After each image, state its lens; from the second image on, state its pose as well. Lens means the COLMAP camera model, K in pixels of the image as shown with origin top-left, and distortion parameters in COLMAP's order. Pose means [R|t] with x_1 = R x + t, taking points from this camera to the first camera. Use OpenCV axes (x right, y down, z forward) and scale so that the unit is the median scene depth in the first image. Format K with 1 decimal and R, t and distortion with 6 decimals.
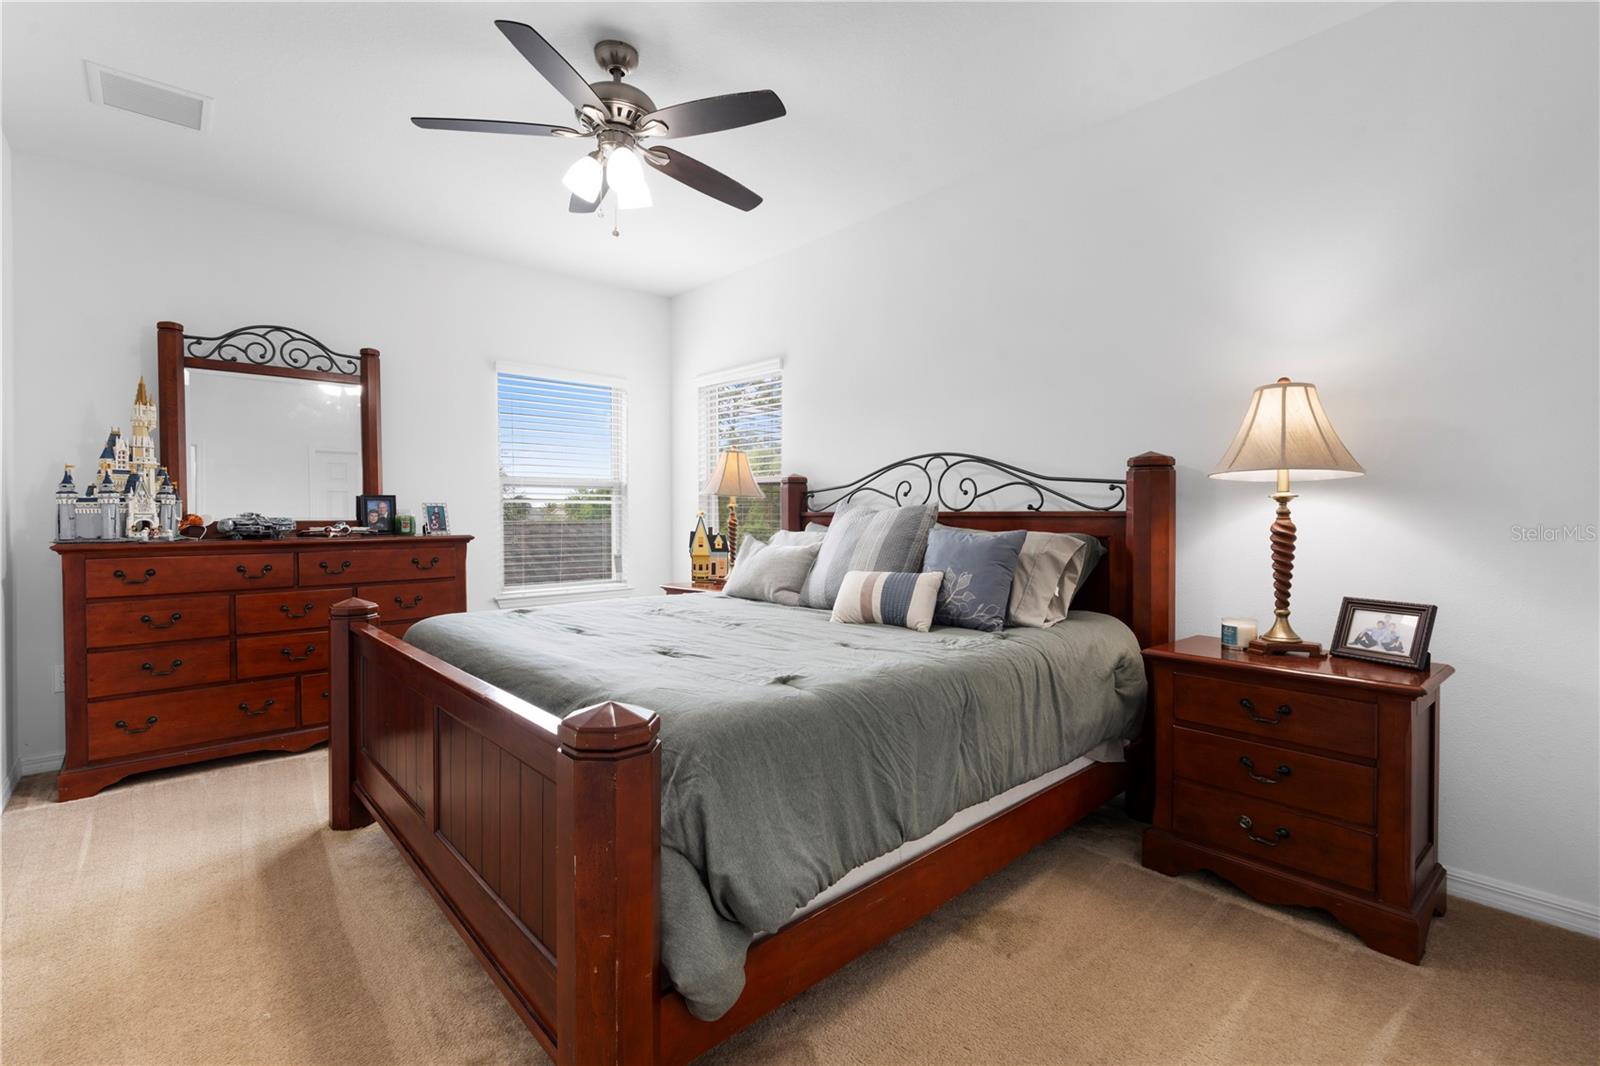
lens RADIAL K [[727.3, 0, 798.8], [0, 727.3, 526.5], [0, 0, 1]] dist [-0.007801, 0.002623]
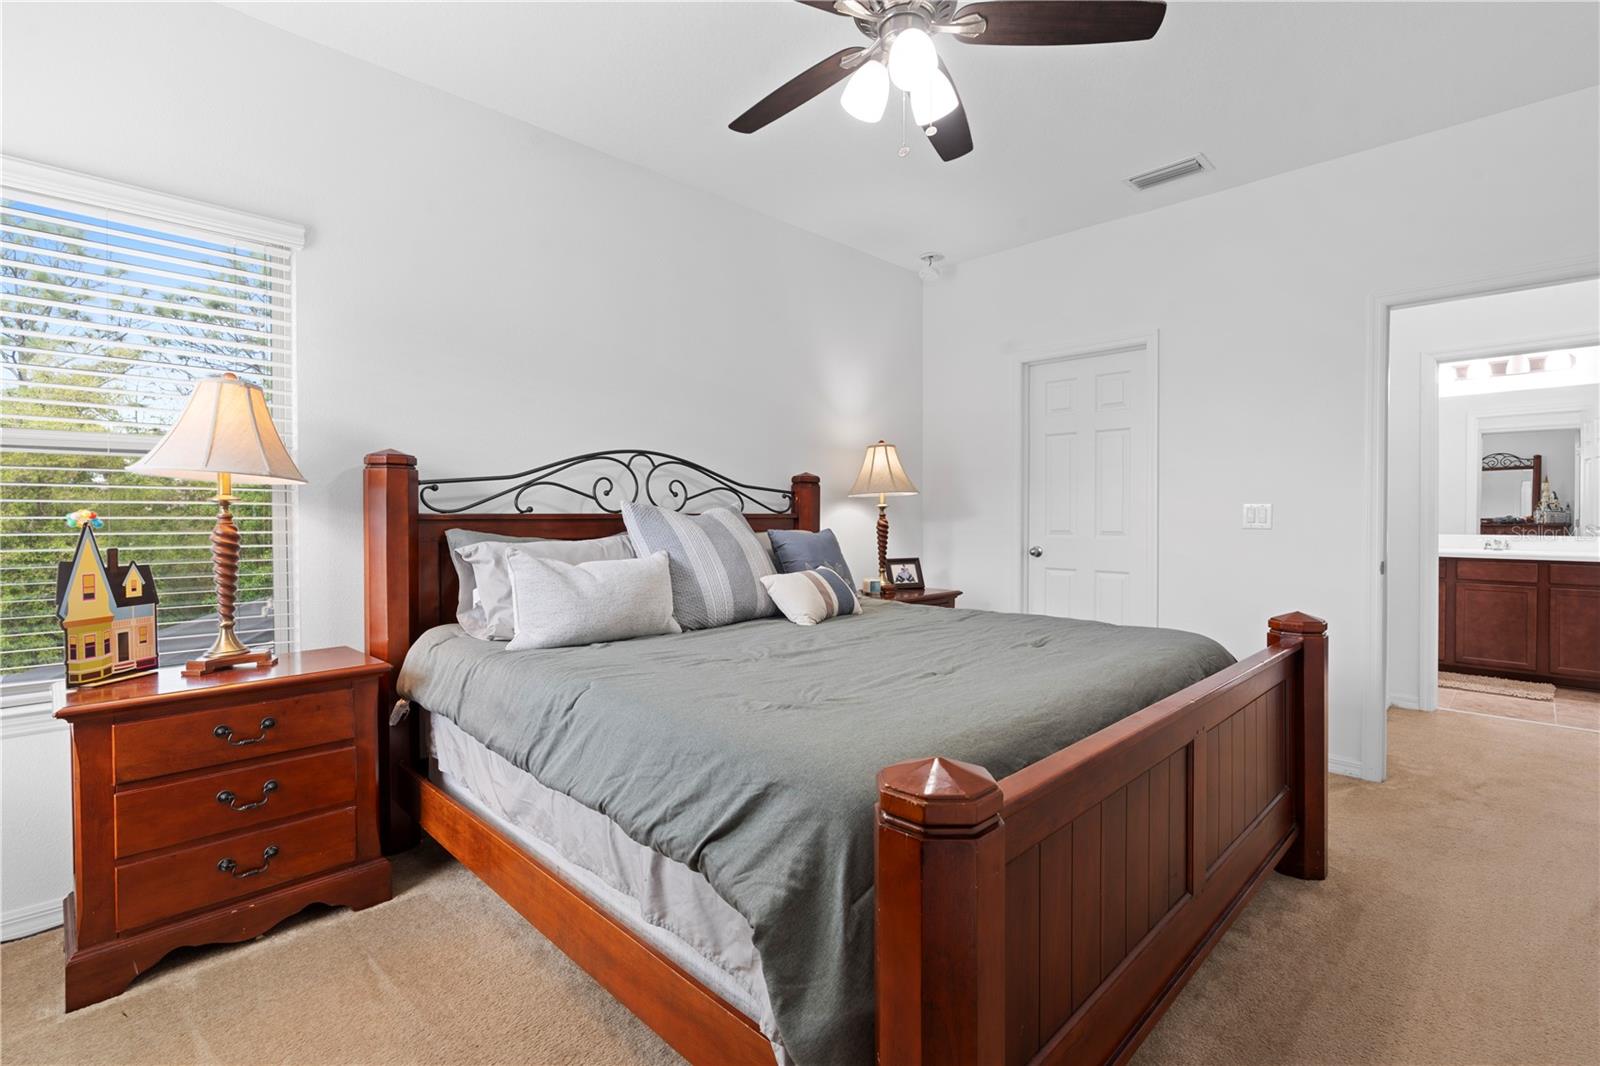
lens RADIAL K [[727.3, 0, 799.5], [0, 727.3, 525.1], [0, 0, 1]] dist [-0.007801, 0.002623]
pose [[-0.055640, -0.010496, 0.998396, -0.781530], [0.018959, 0.999753, 0.011567, -0.013273], [-0.998271, 0.019572, -0.055427, 0.892405]]
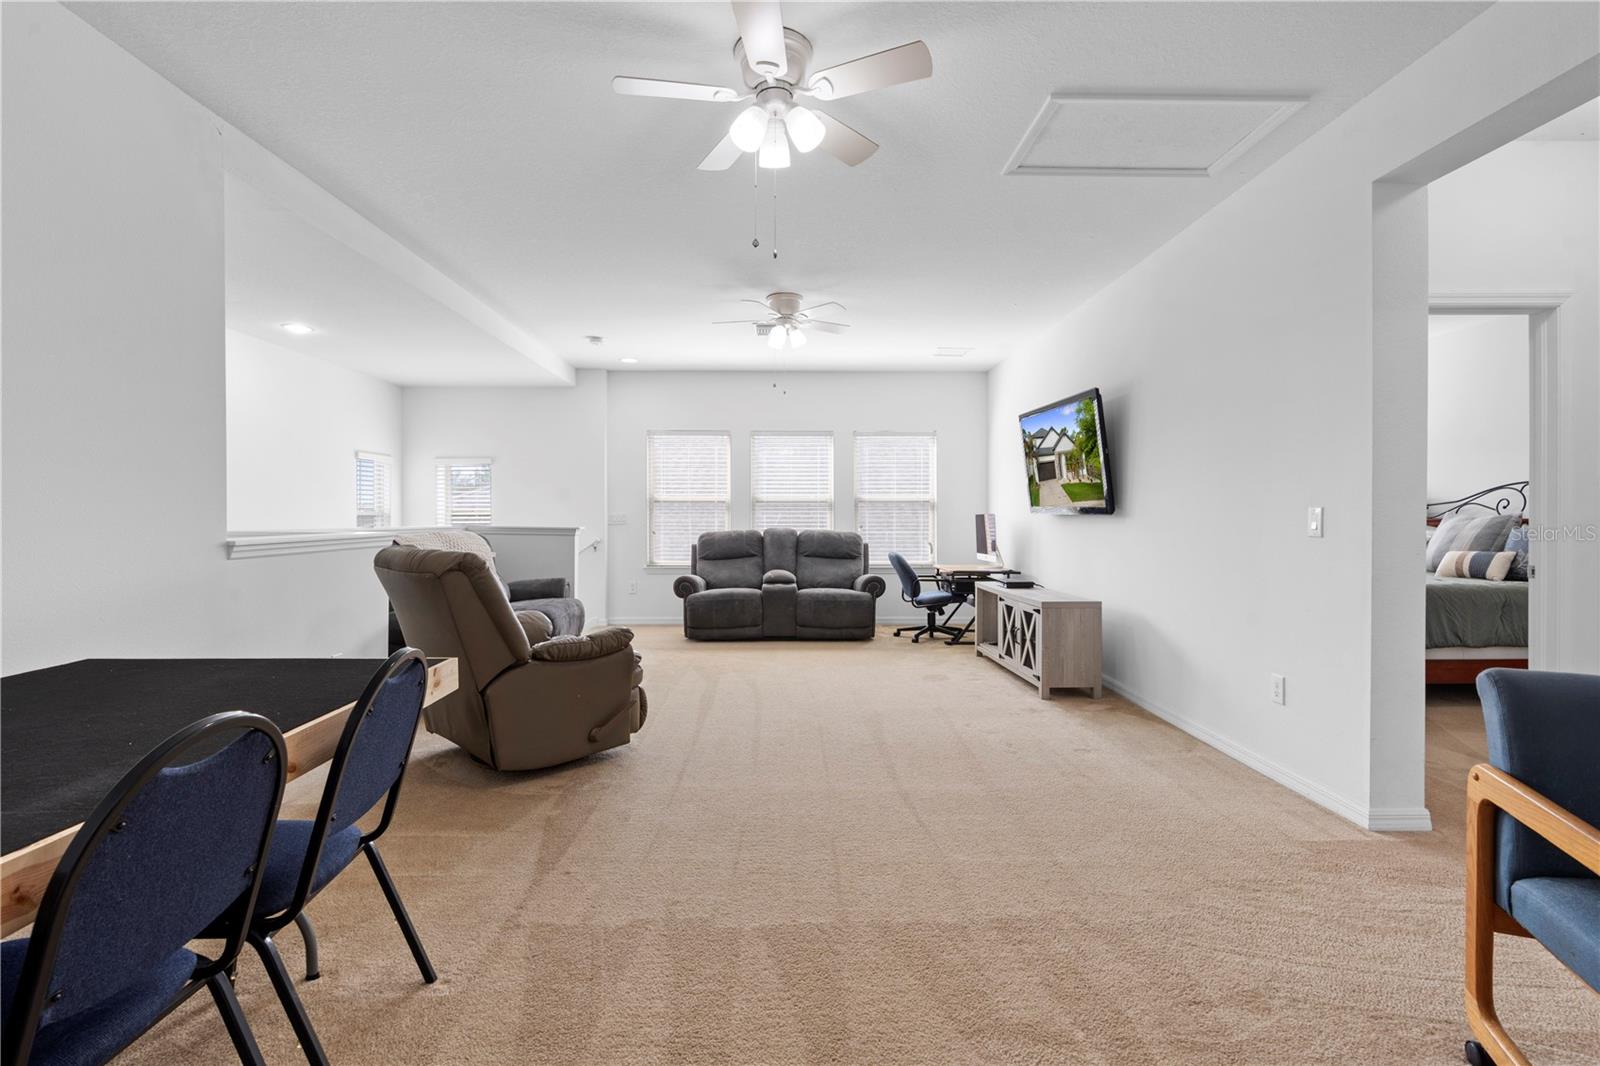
lens RADIAL K [[727.3, 0, 790.9], [0, 727.3, 522.2], [0, 0, 1]] dist [-0.007801, 0.002623]
pose [[0.752483, 0.006066, -0.658584, 0.018802], [-0.013866, 0.999882, -0.006634, 0.020809], [0.658466, 0.014124, 0.752478, -1.277227]]
